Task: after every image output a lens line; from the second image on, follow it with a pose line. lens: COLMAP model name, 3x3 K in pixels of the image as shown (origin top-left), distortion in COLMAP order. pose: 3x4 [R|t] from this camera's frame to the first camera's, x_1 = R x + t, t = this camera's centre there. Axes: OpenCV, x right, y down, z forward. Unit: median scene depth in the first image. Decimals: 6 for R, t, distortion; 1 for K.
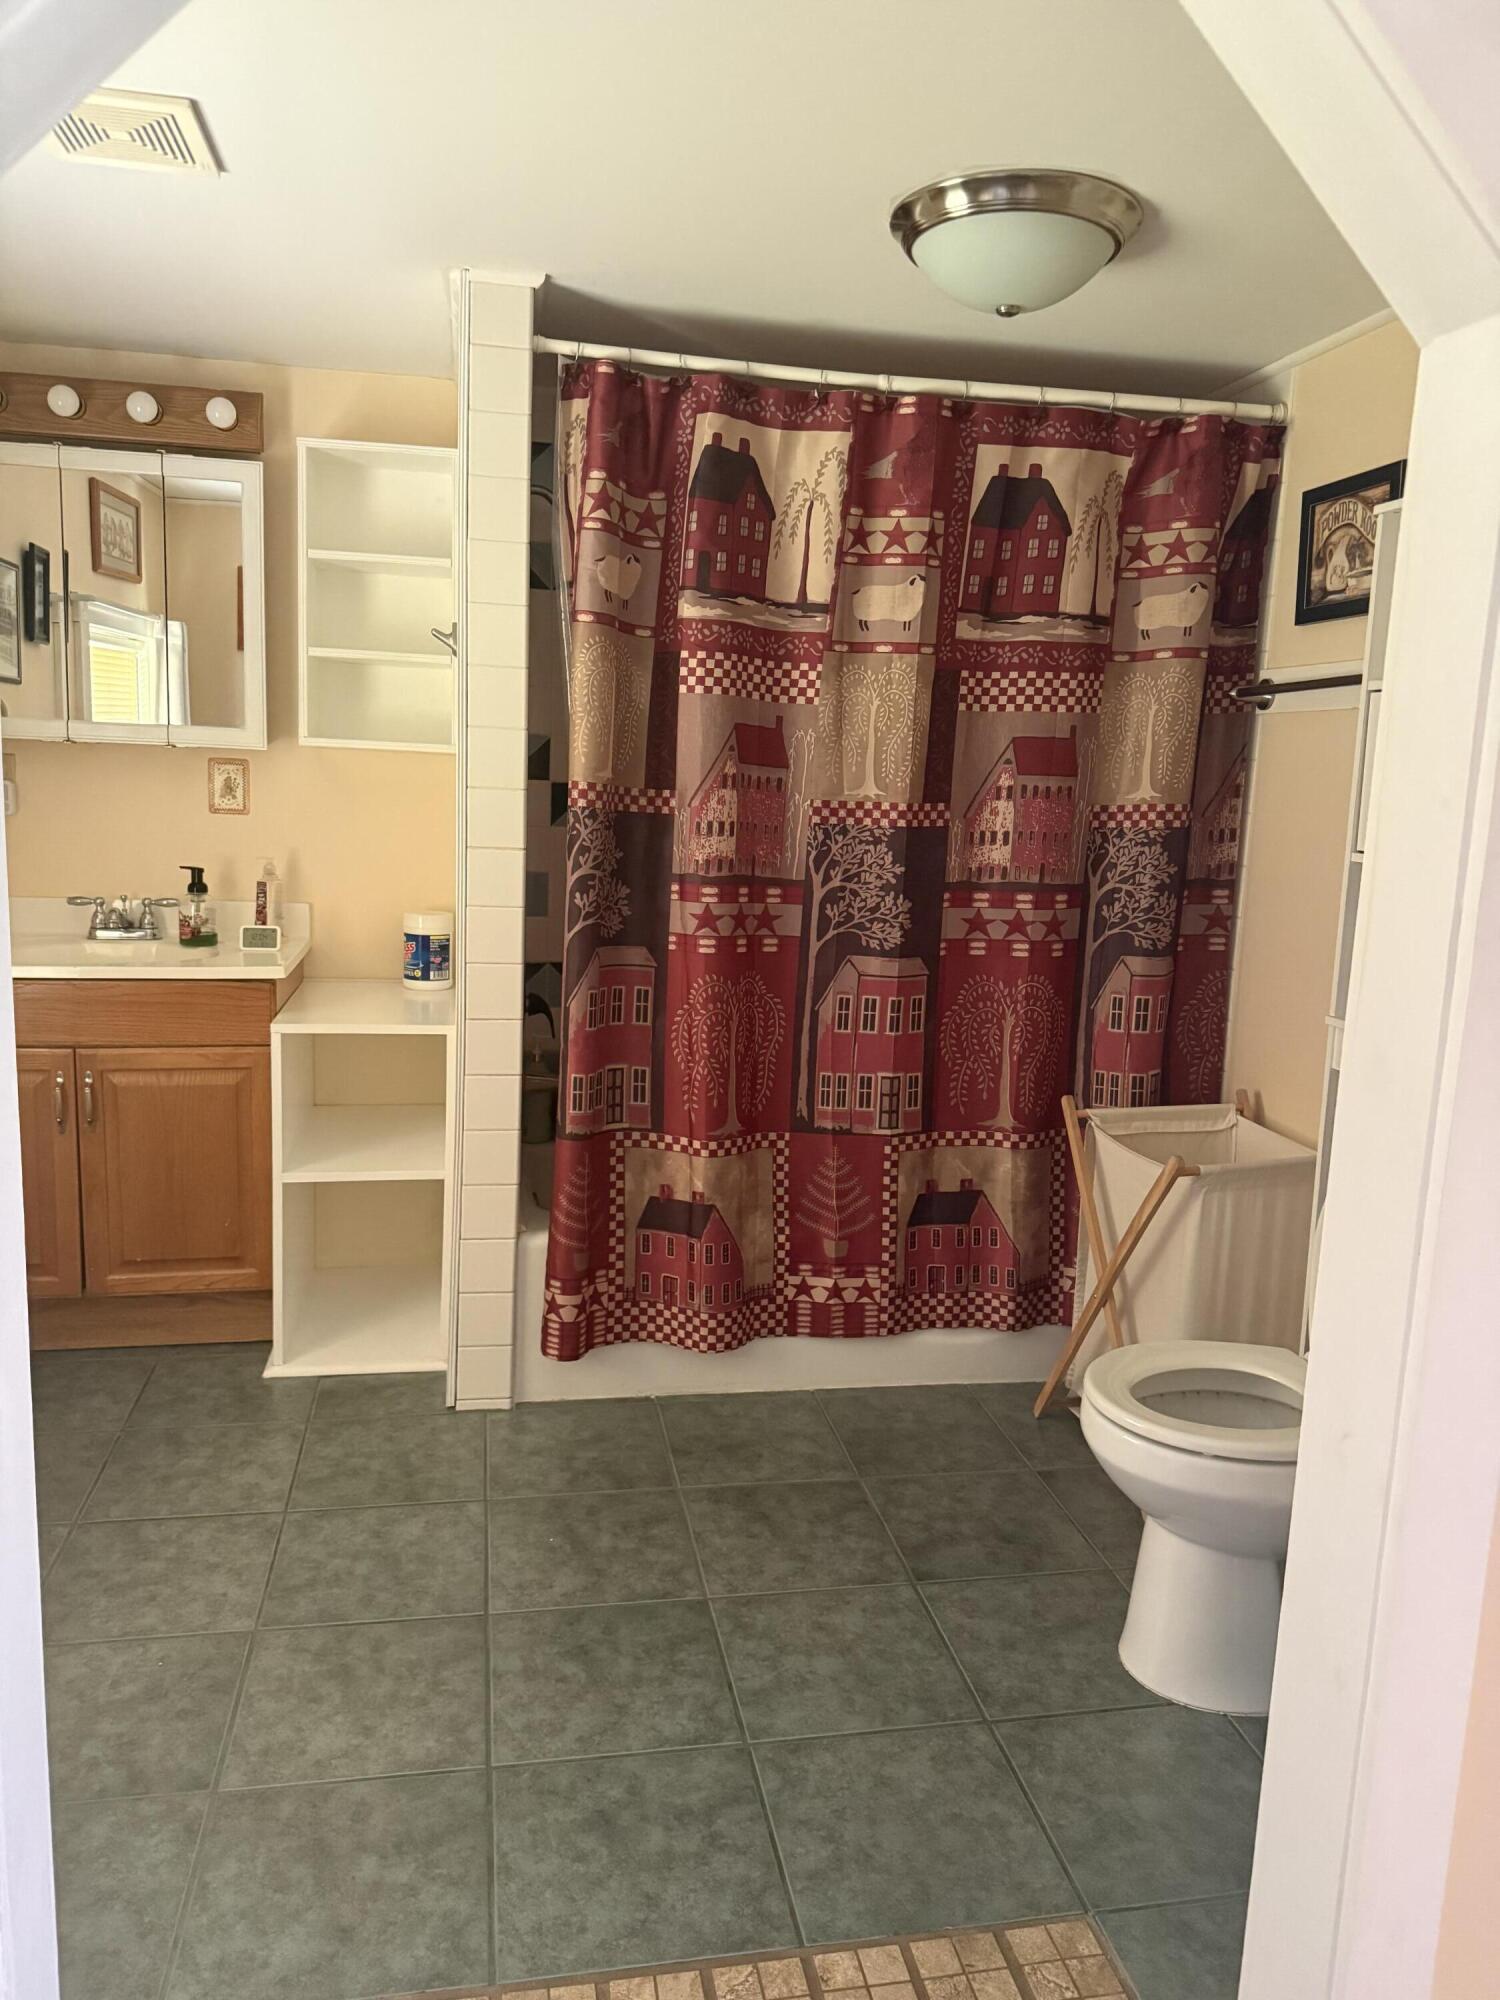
lens RADIAL K [[1385.2, 0, 800.0], [0, 1385.2, 978.7], [0, 0, 1]] dist [0.069945, -0.106430]
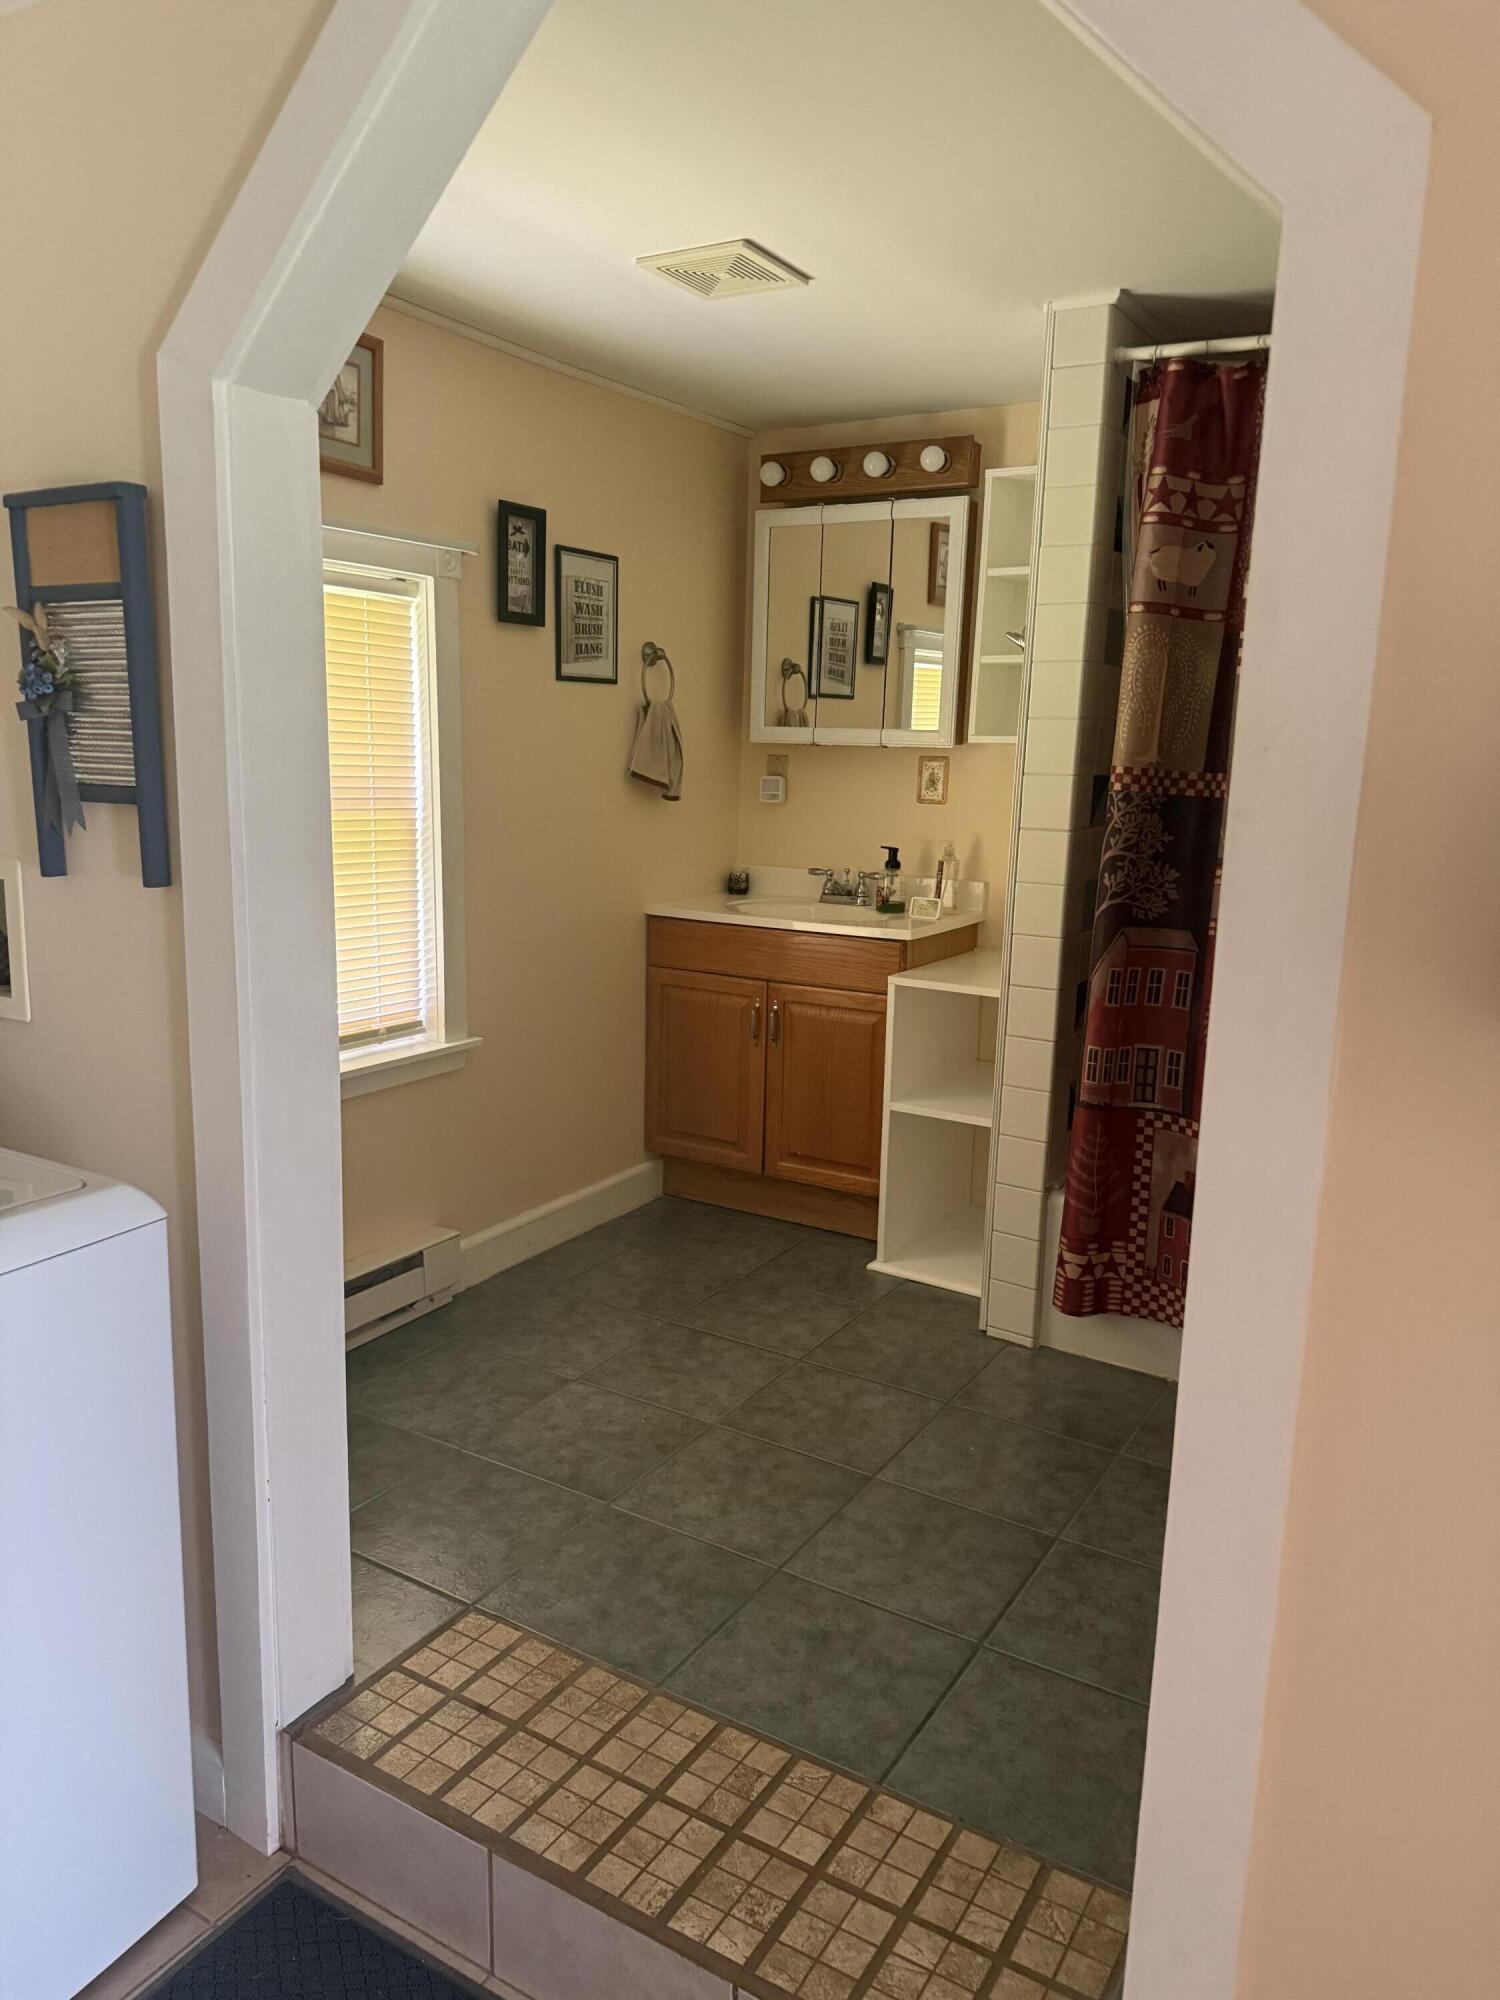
lens RADIAL K [[1385.2, 0, 730.8], [0, 1385.2, 983.8], [0, 0, 1]] dist [0.069945, -0.106430]
pose [[0.734664, 0.093990, -0.671889, 0.322808], [-0.096653, 0.994755, 0.033472, 0.012857], [0.671511, 0.040349, 0.739895, 0.032061]]
